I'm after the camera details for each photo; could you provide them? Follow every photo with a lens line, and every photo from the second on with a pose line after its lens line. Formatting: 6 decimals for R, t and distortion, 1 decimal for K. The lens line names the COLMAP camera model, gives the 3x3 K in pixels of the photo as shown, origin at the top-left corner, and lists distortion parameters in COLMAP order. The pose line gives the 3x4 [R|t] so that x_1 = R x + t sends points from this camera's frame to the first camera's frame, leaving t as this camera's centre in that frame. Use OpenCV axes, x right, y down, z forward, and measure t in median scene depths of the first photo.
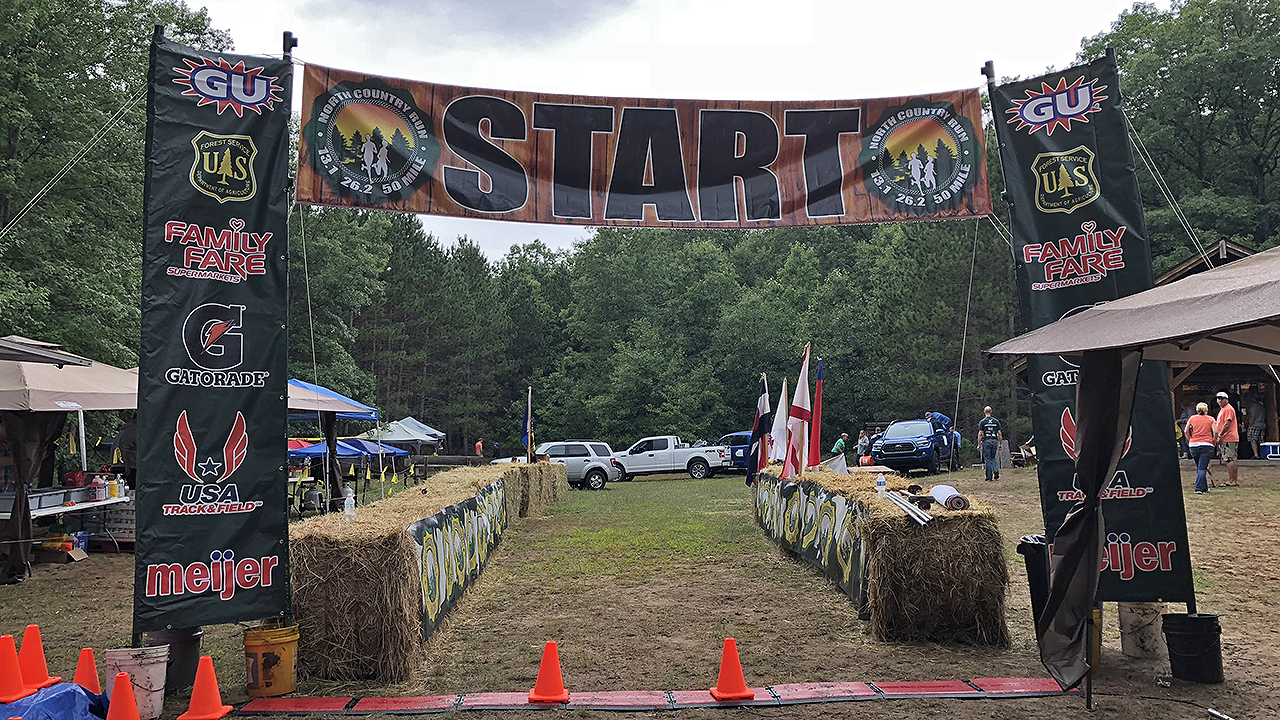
lens RADIAL K [[1039.6, 0, 642.5], [0, 1039.6, 372.7], [0, 0, 1]] dist [-0.006503, -0.040984]
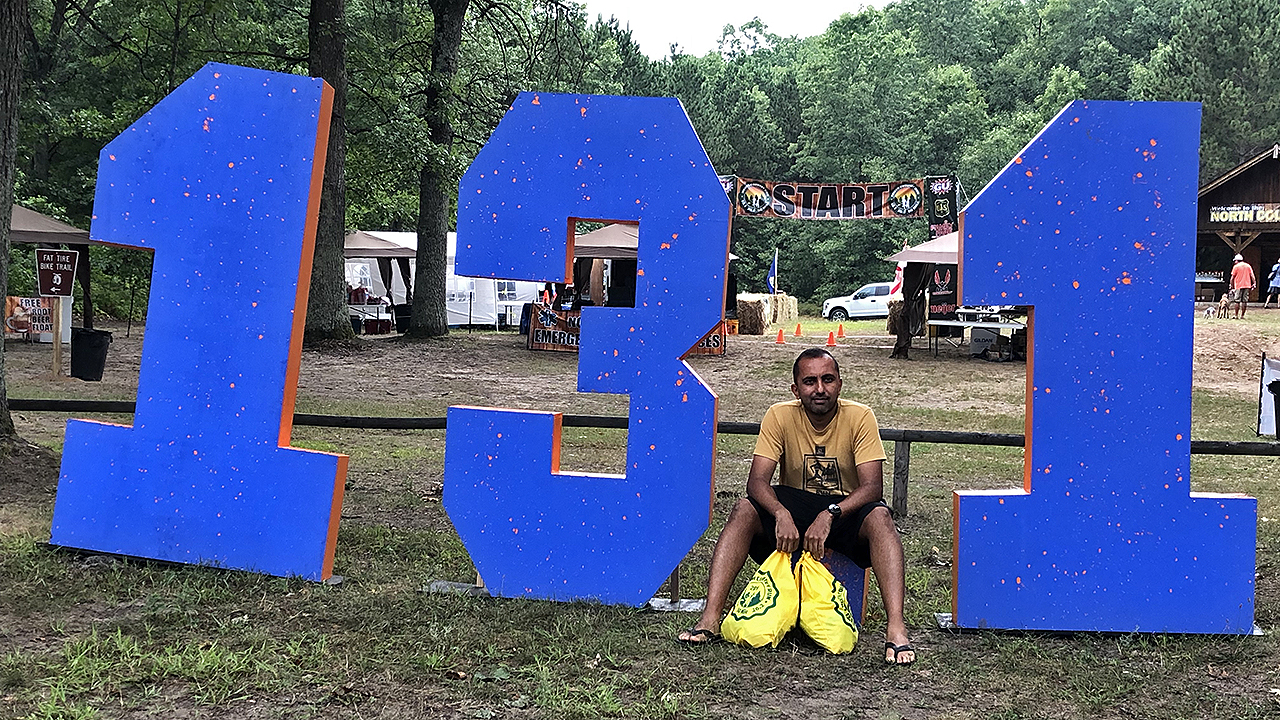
lens RADIAL K [[1737.5, 0, 649.3], [0, 1737.5, 362.9], [0, 0, 1]] dist [-0.042186, 0.000000]
pose [[0.988410, 0.023286, -0.150012, 0.311869], [-0.007388, 0.994374, 0.105671, -0.276182], [0.151628, -0.103338, 0.983021, -5.141697]]
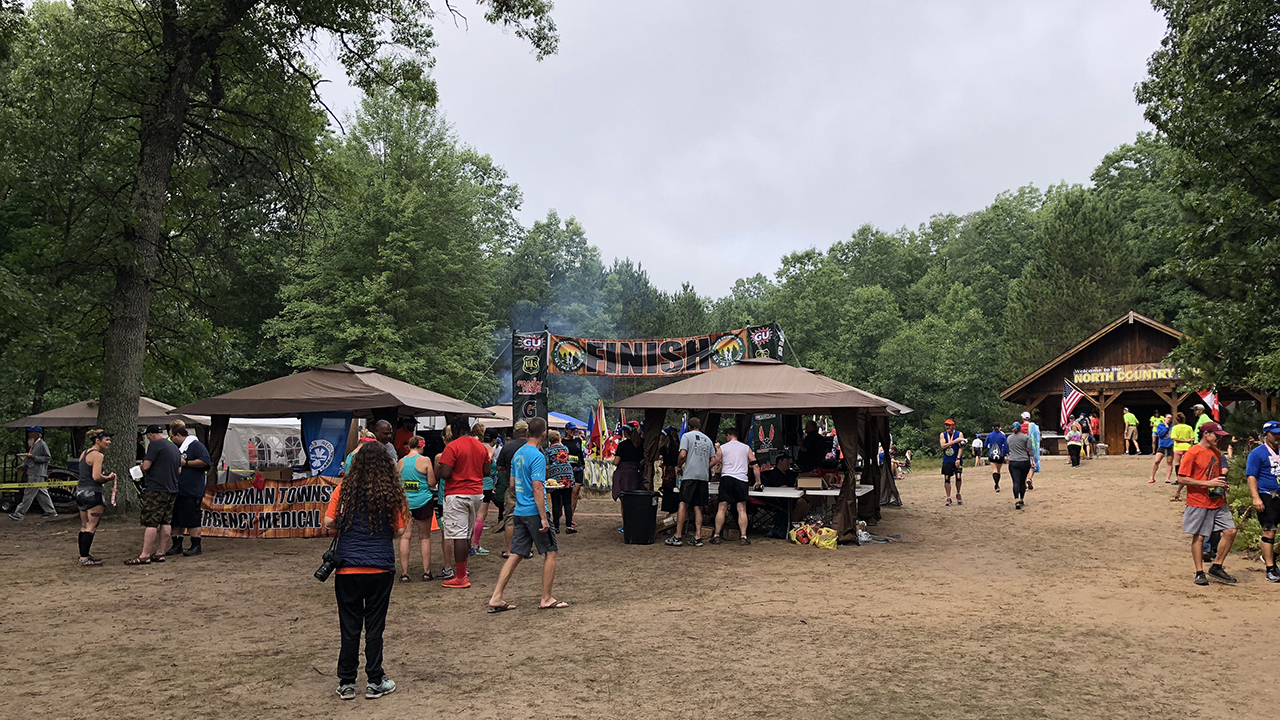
lens RADIAL K [[1039.6, 0, 641.5], [0, 1039.6, 386.3], [0, 0, 1]] dist [-0.006503, -0.040984]
pose [[0.971170, -0.019660, -0.237576, 0.800818], [0.019024, 0.999807, -0.004970, -0.085530], [0.237628, 0.000307, 0.971356, -2.333980]]
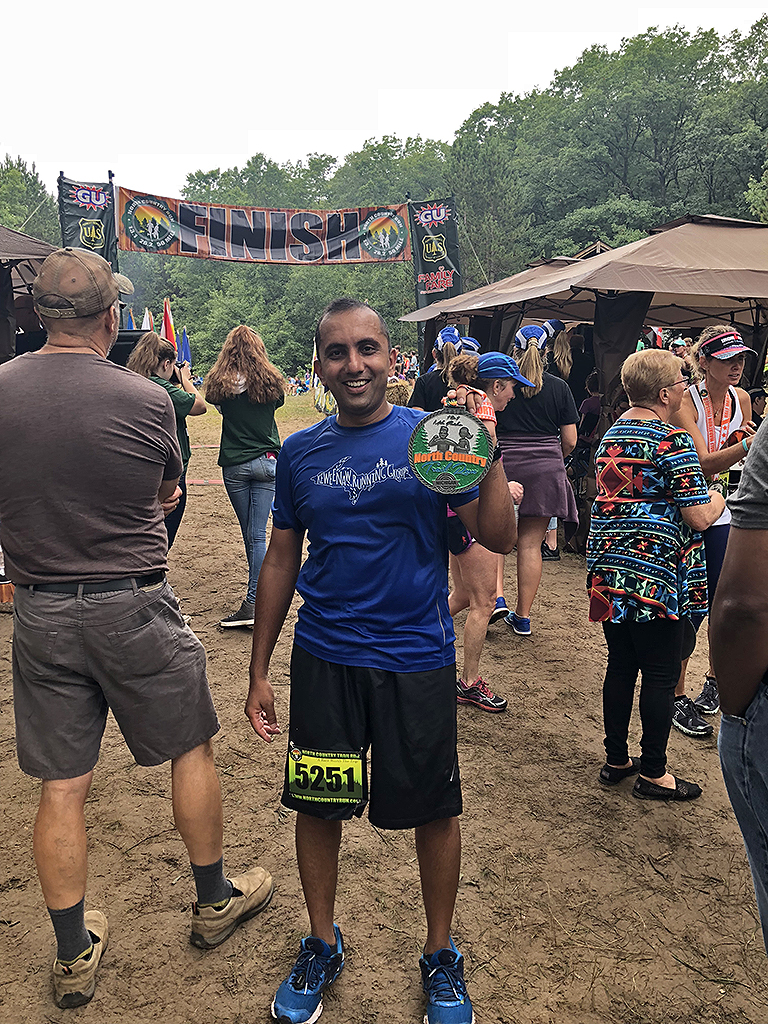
lens RADIAL K [[836.1, 0, 383.4], [0, 836.1, 504.2], [0, 0, 1]] dist [0.033552, 0.014763]
pose [[0.982962, -0.022584, 0.182417, -0.097852], [-0.018170, 0.975624, 0.218697, -0.022542], [-0.182909, -0.218285, 0.958590, -1.043818]]
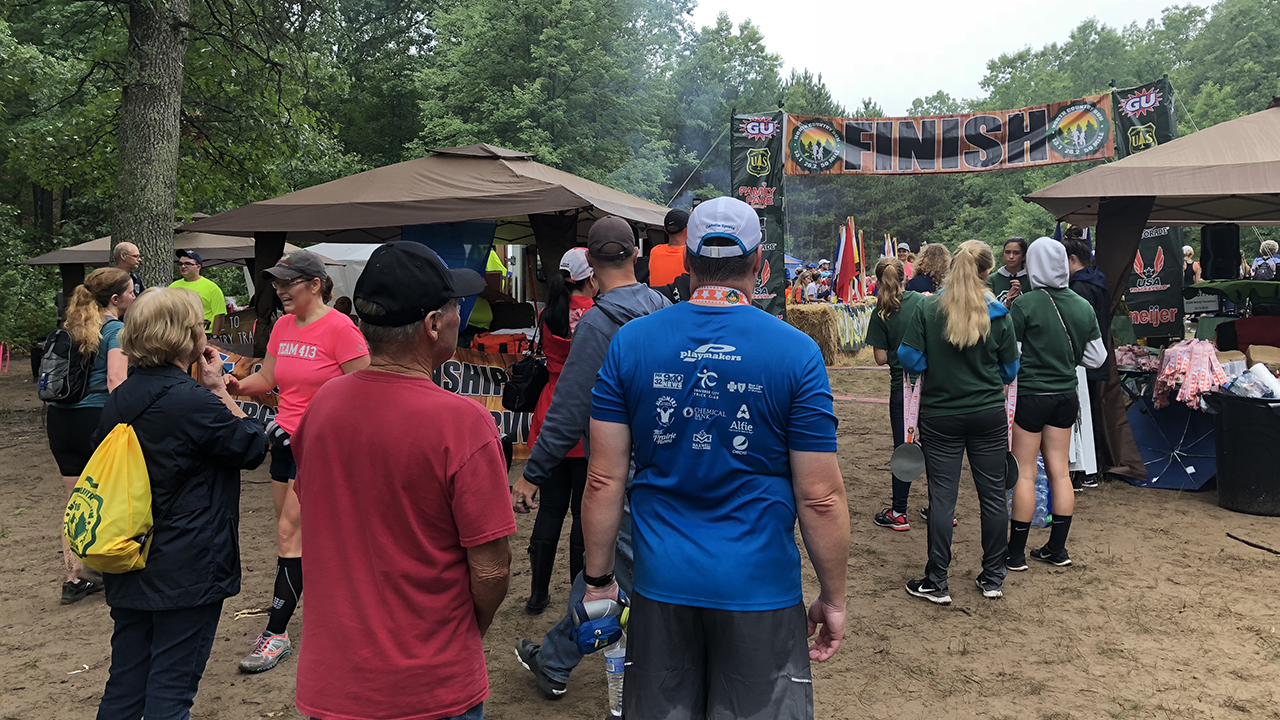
lens RADIAL K [[1039.6, 0, 613.4], [0, 1039.6, 349.6], [0, 0, 1]] dist [-0.006503, -0.040984]
pose [[0.915855, 0.011200, -0.401352, 0.261525], [0.035943, 0.993311, 0.109738, -0.032905], [0.399897, -0.114930, 0.909326, -1.340739]]
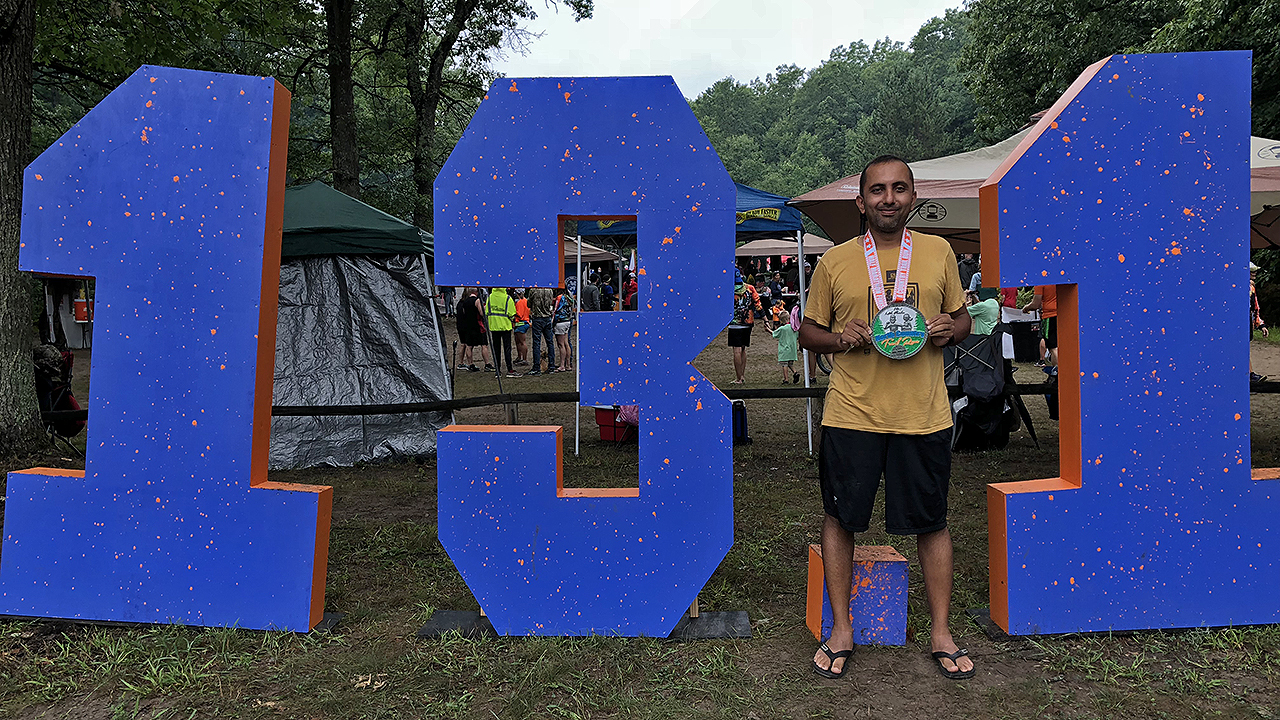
lens RADIAL K [[1039.6, 0, 657.3], [0, 1039.6, 363.0], [0, 0, 1]] dist [-0.006503, -0.040984]
pose [[0.997428, -0.035229, -0.062427, 0.232836], [0.043926, 0.988613, 0.143927, -0.260309], [0.056646, -0.146299, 0.987617, -4.838678]]
